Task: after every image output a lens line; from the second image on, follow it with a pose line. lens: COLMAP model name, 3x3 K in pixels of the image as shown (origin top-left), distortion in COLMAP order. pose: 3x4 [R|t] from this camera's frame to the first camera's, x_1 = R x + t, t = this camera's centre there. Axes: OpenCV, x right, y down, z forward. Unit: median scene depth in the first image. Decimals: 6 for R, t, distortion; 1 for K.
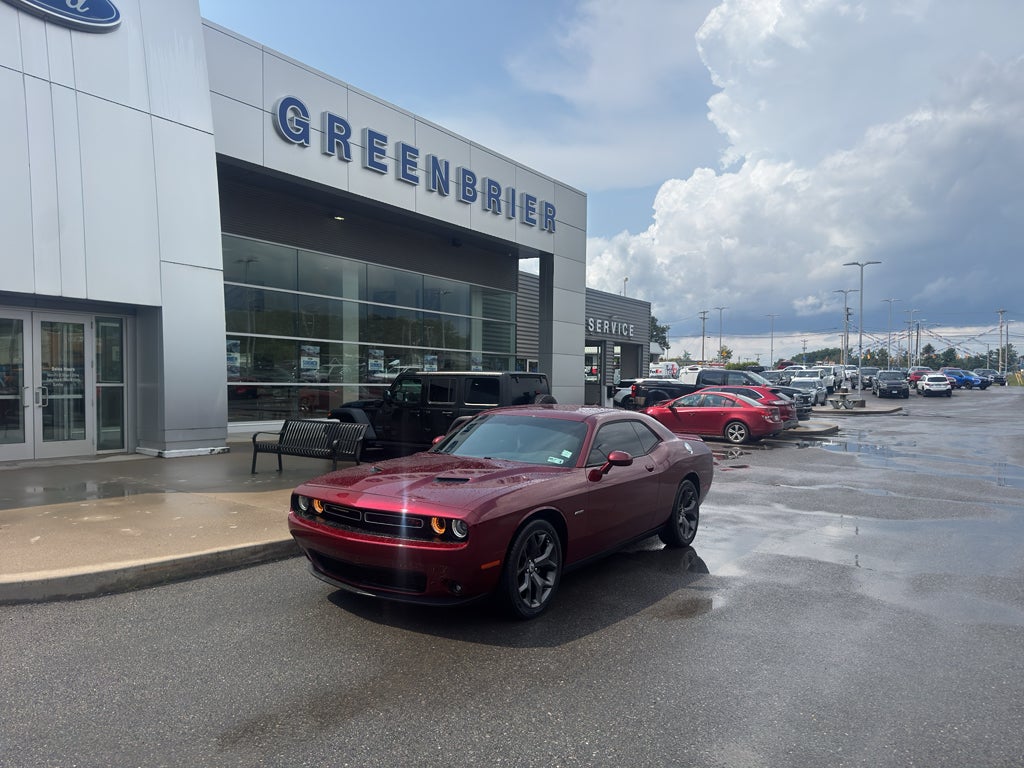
lens RADIAL K [[710.8, 0, 517.0], [0, 710.8, 388.9], [0, 0, 1]] dist [0.024172, -0.039156]
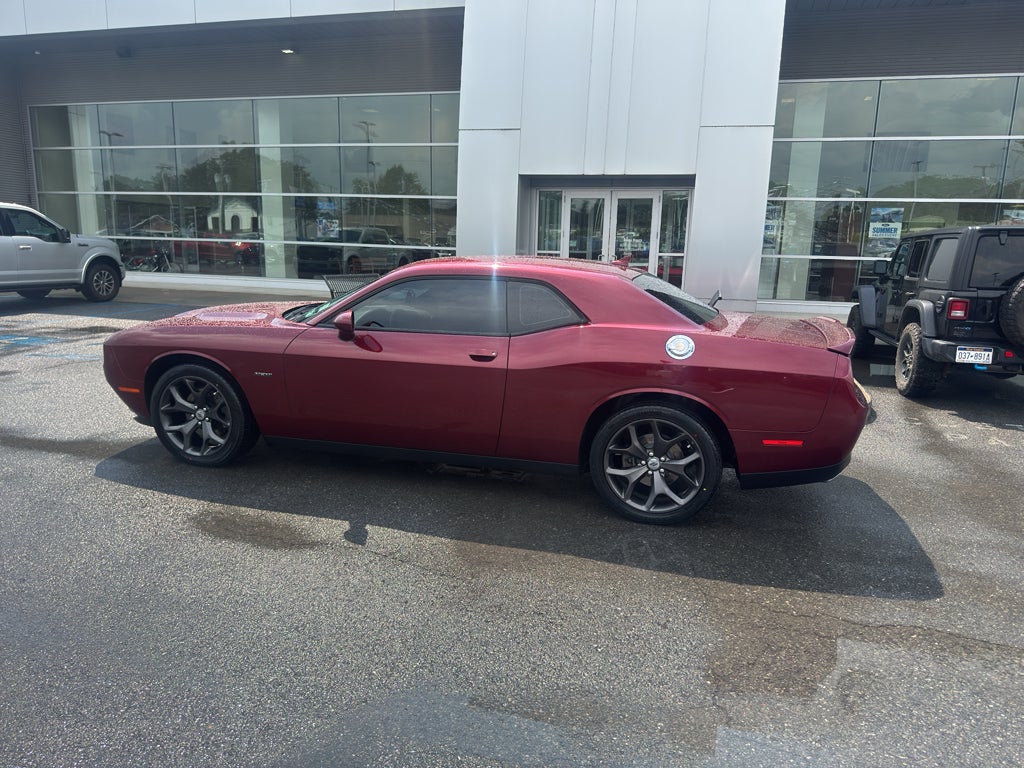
lens RADIAL K [[710.8, 0, 521.0], [0, 710.8, 382.4], [0, 0, 1]] dist [0.024172, -0.039156]
pose [[0.323139, 0.164050, -0.932024, 0.257085], [-0.029136, 0.986118, 0.163469, 0.010373], [0.945903, -0.025668, 0.323433, 0.273825]]
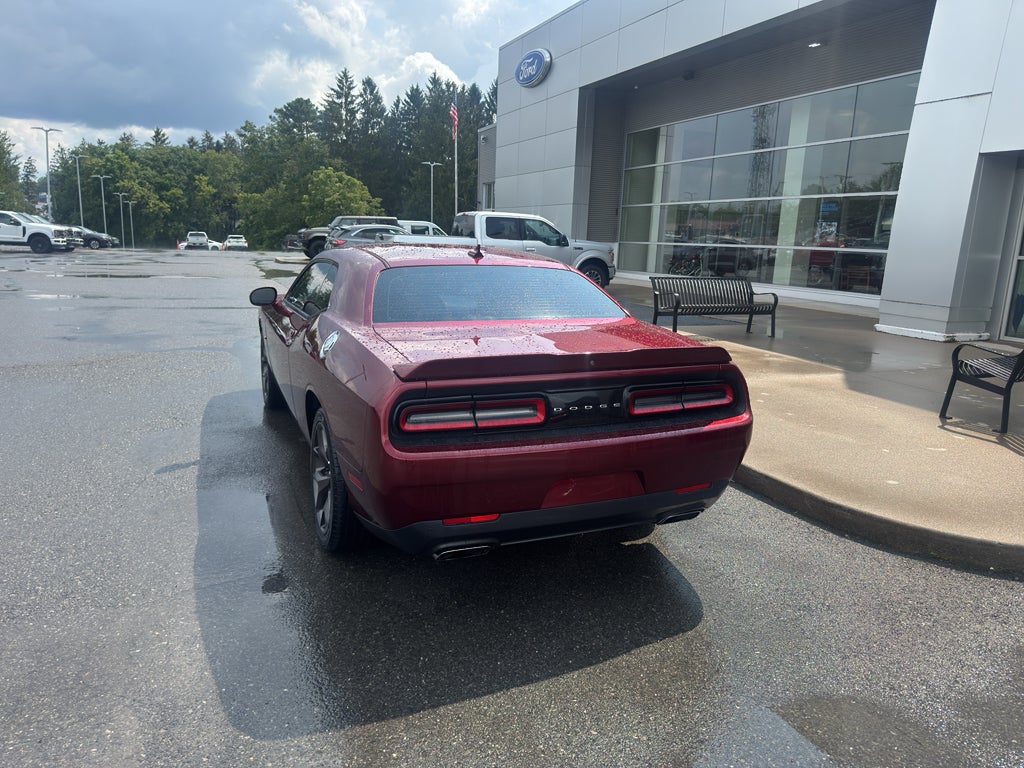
lens RADIAL K [[720.9, 0, 528.8], [0, 720.9, 386.6], [0, 0, 1]] dist [0.031247, -0.042840]
pose [[-0.519465, 0.134466, -0.843846, 0.207798], [-0.052604, 0.980635, 0.188646, 0.007021], [0.852871, 0.142385, -0.502332, 0.500411]]
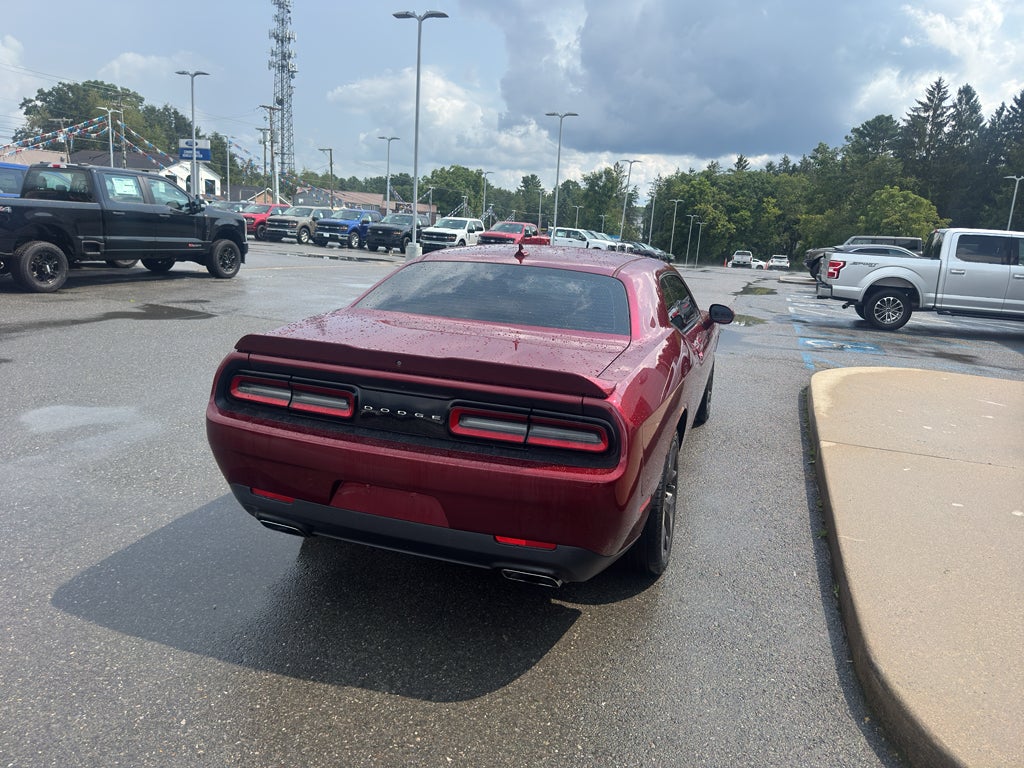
lens RADIAL K [[720.9, 0, 522.5], [0, 720.9, 382.9], [0, 0, 1]] dist [0.031247, -0.042840]
pose [[-0.958221, -0.024021, -0.285017, 0.095013], [-0.086404, 0.974223, 0.208382, 0.003253], [0.272665, 0.224303, -0.935597, 0.566481]]
